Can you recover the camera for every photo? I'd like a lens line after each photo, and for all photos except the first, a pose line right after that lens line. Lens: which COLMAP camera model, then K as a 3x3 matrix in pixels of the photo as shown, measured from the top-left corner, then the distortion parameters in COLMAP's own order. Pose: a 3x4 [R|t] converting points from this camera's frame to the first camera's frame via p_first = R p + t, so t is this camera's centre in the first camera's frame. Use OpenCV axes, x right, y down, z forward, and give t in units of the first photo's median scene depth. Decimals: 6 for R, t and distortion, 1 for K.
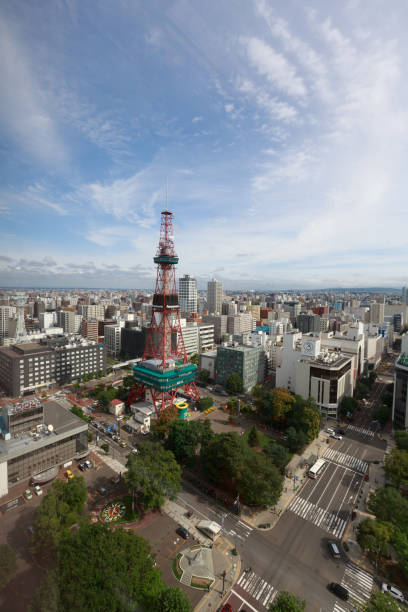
lens RADIAL K [[270.1, 0, 199.7], [0, 270.1, 302.4], [0, 0, 1]] dist [0.003754, -0.001956]
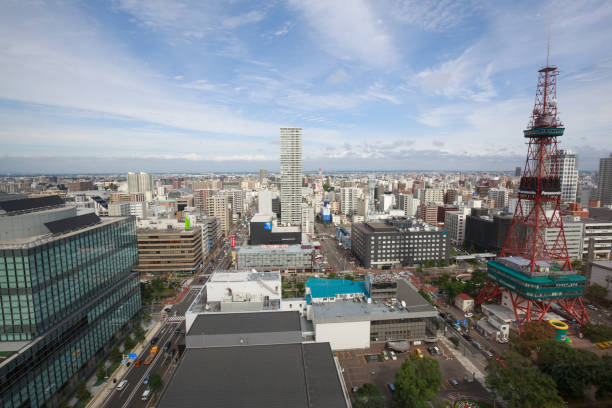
lens RADIAL K [[286.7, 0, 258.7], [0, 286.7, 199.4], [0, 0, 1]] dist [-0.030664, 0.004623]
pose [[0.726685, 0.049599, -0.685178, -0.172393], [-0.016013, 0.998342, 0.055286, 0.002806], [0.686784, -0.029203, 0.726274, -0.138960]]
